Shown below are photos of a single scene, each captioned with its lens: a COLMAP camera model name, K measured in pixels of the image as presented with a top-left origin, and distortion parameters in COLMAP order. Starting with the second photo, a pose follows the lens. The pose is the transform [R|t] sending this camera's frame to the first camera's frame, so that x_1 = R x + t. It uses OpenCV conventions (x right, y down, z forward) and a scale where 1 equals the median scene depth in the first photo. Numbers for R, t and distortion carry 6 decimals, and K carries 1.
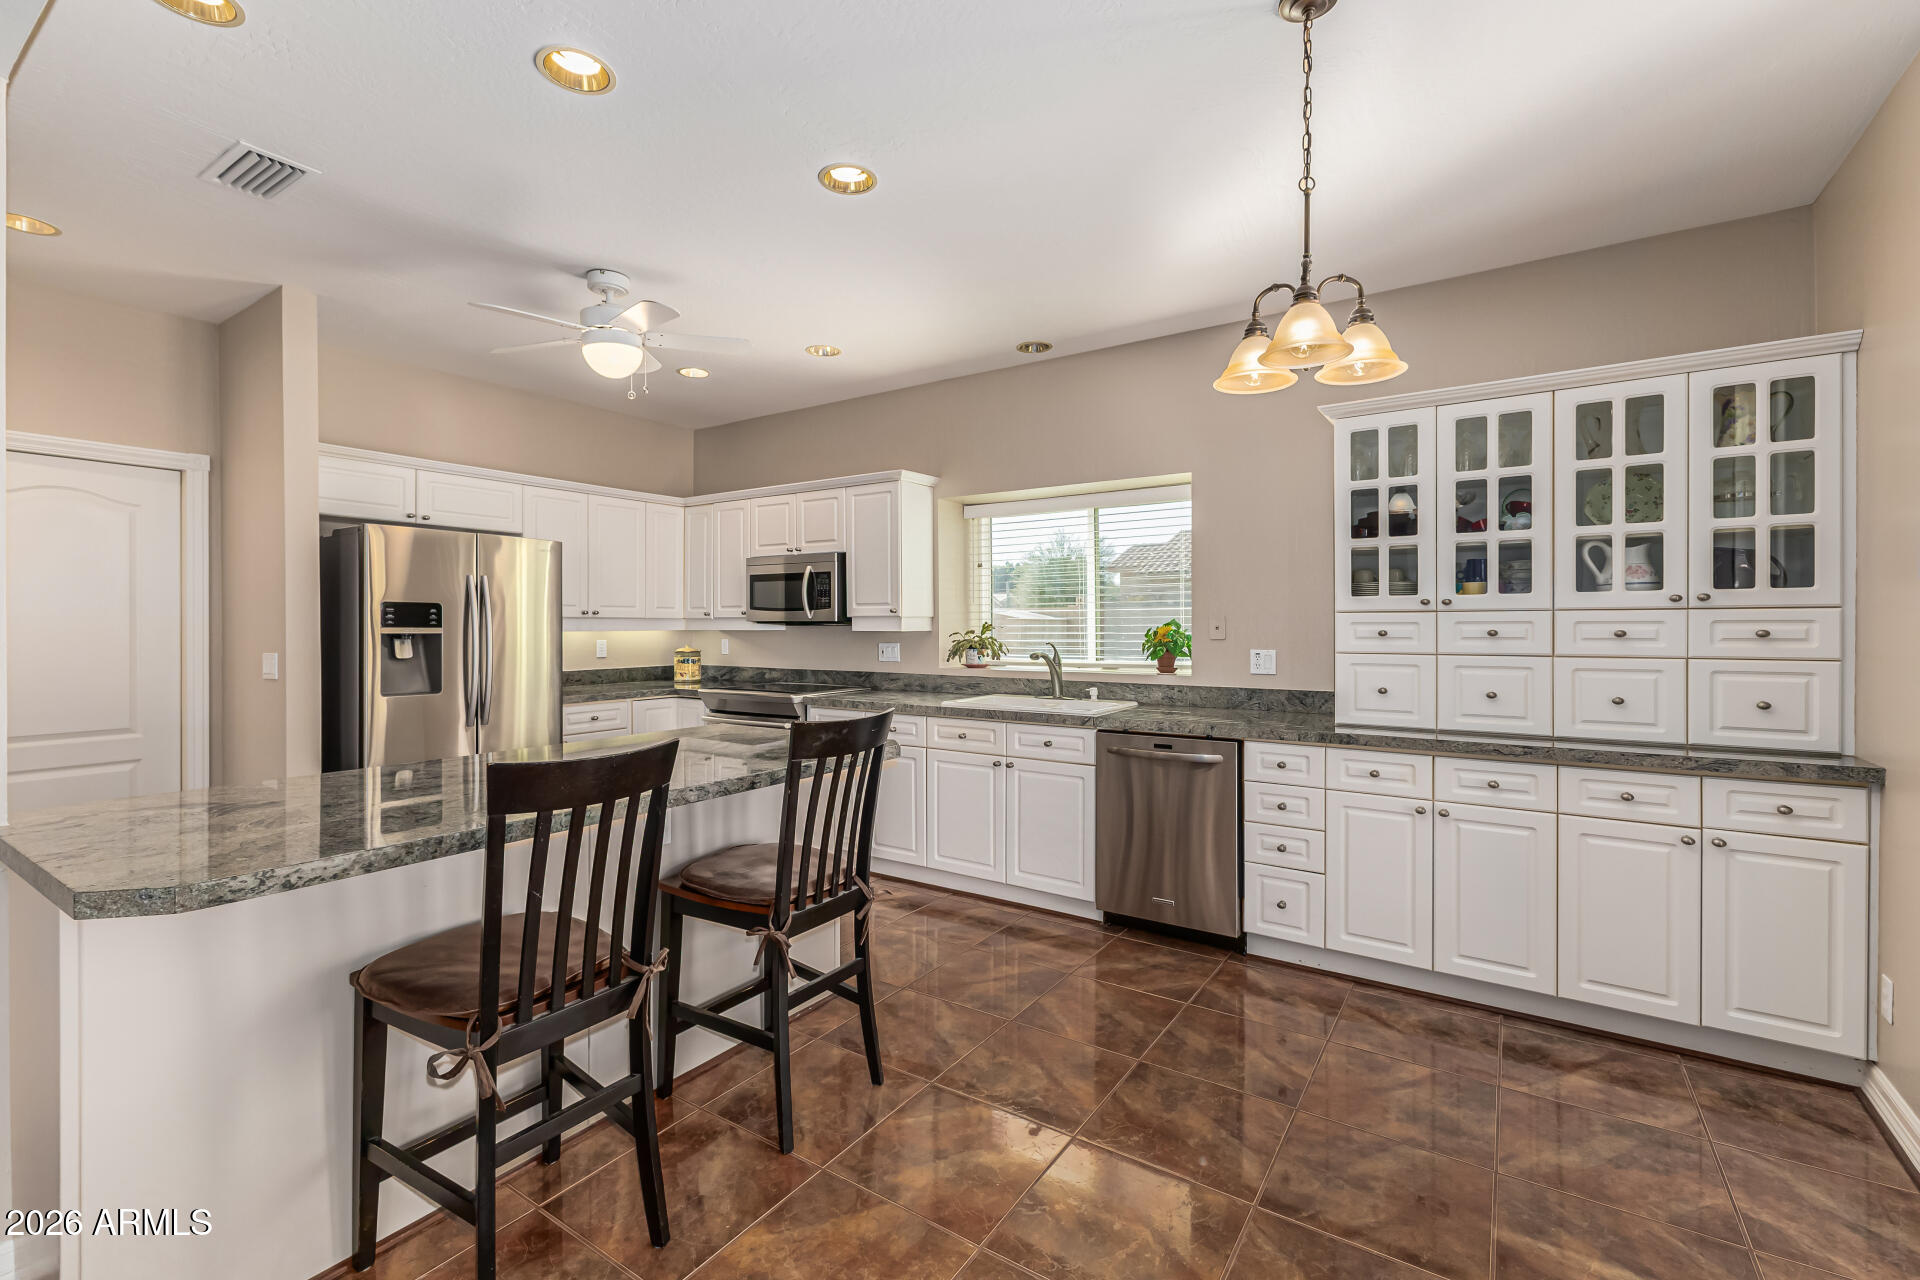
lens RADIAL K [[832.5, 0, 953.1], [0, 832.5, 623.3], [0, 0, 1]] dist [0.011507, -0.002030]
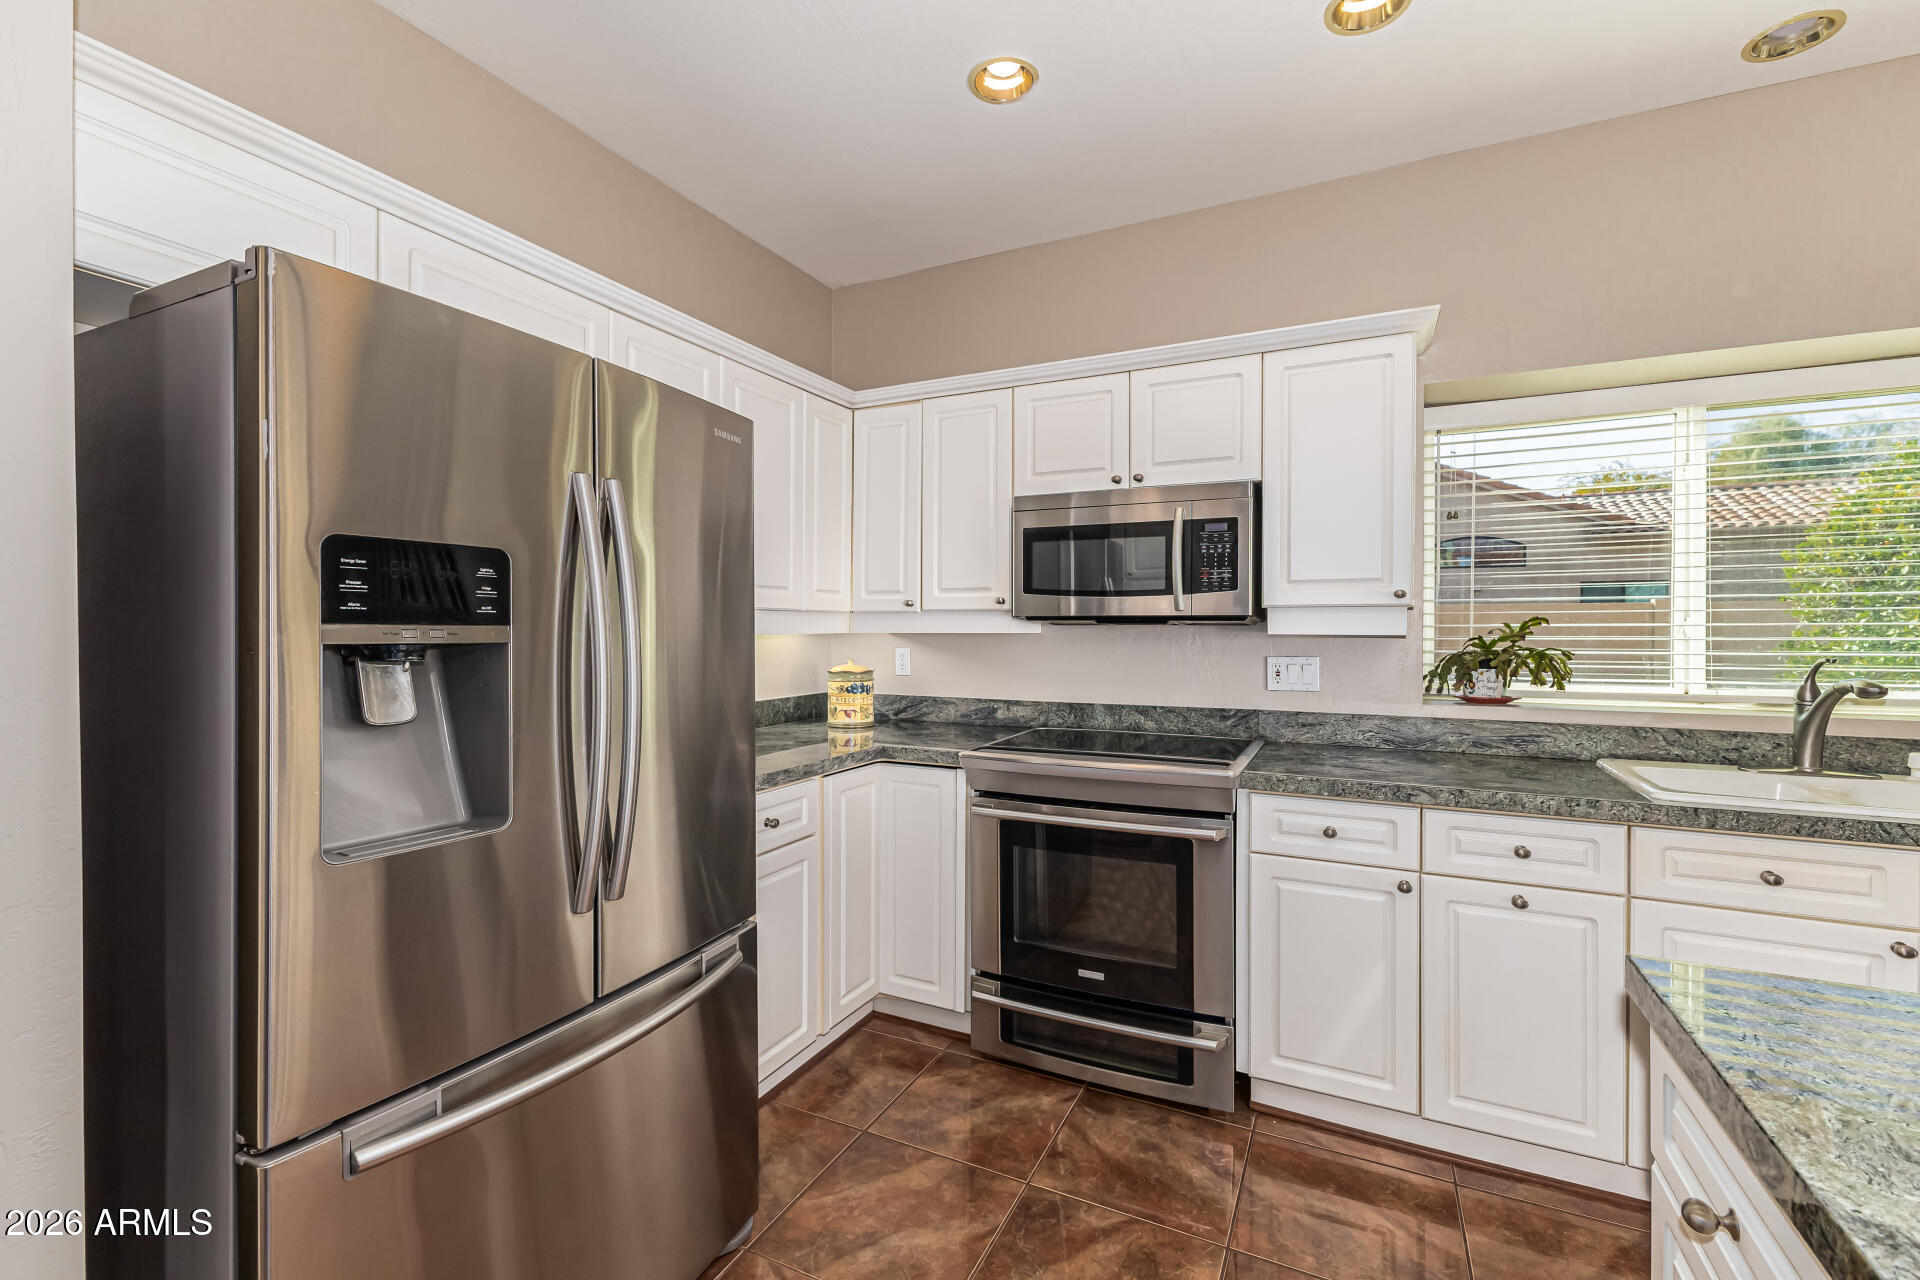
lens RADIAL K [[832.5, 0, 964.9], [0, 832.5, 628.5], [0, 0, 1]] dist [0.011507, -0.002030]
pose [[0.988941, 0.001121, 0.148304, -0.393436], [-0.001557, 0.999995, 0.002825, 0.004308], [-0.148300, -0.003025, 0.988938, 0.528816]]
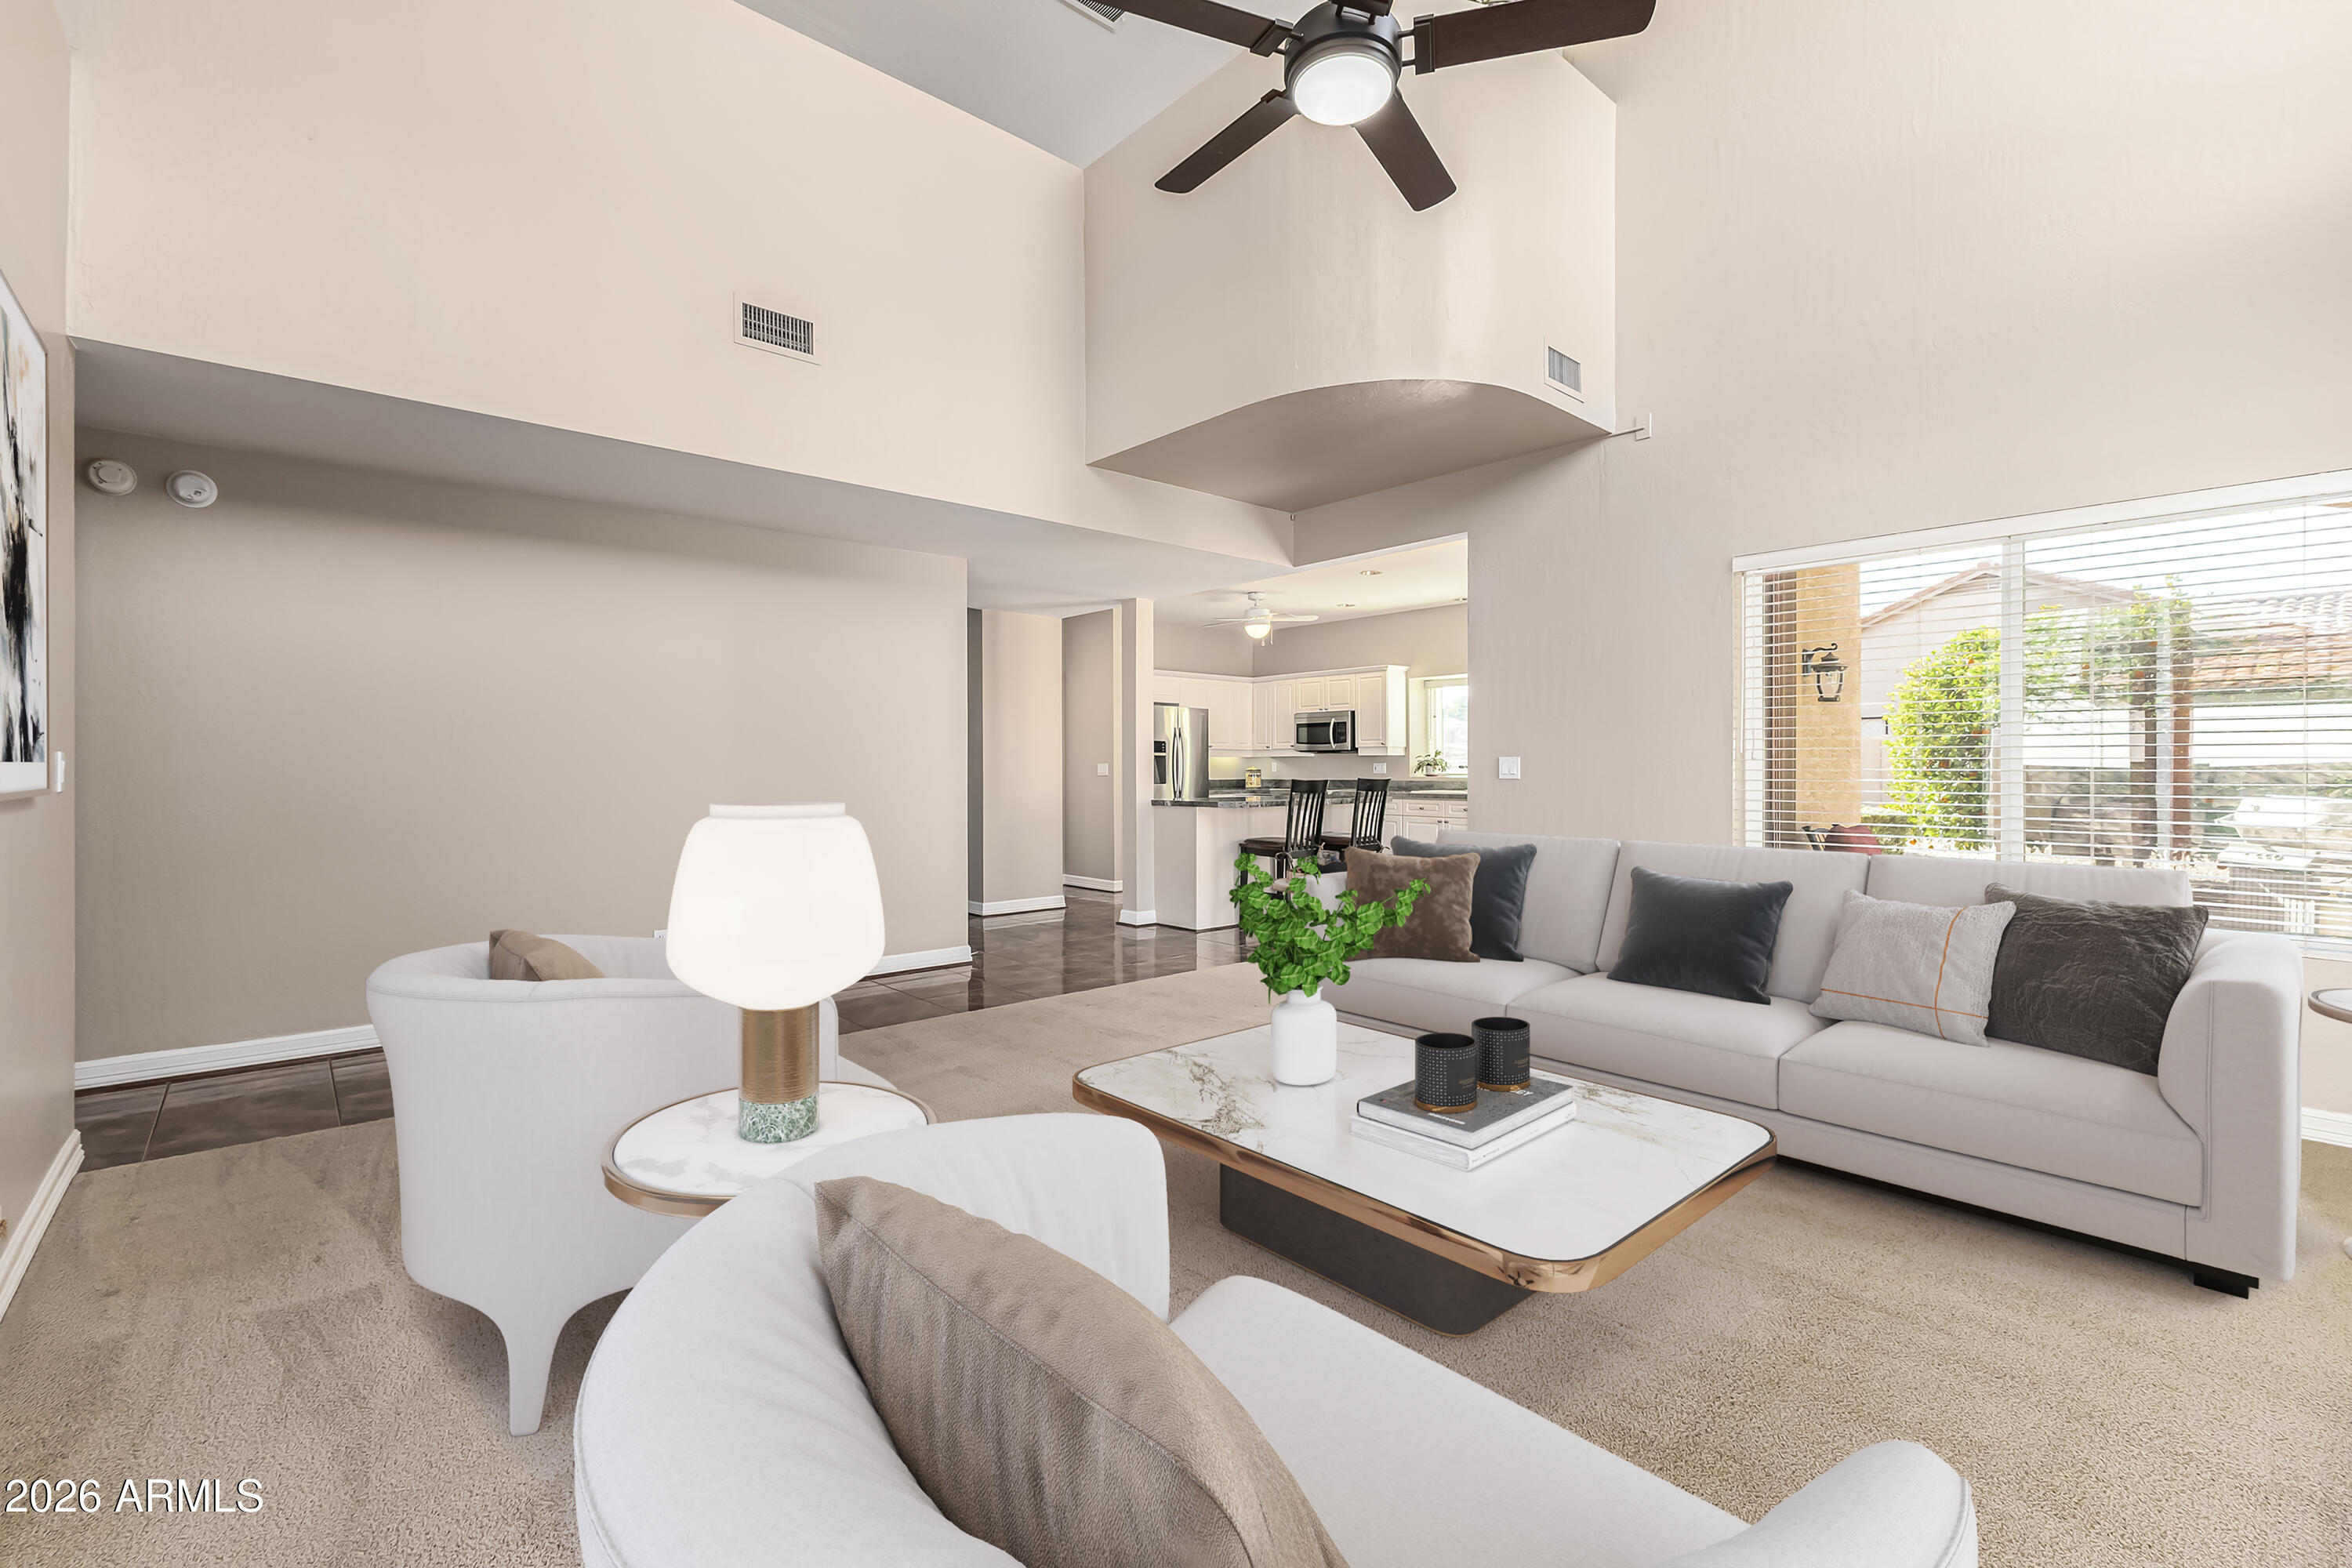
lens RADIAL K [[1019.8, 0, 1167.3], [0, 1019.8, 777.4], [0, 0, 1]] dist [0.011507, -0.002030]
pose [[0.968825, 0.000609, -0.247744, 0.021180], [0.002856, 0.999903, 0.013627, 0.025393], [0.247728, -0.013910, 0.968730, -1.205737]]
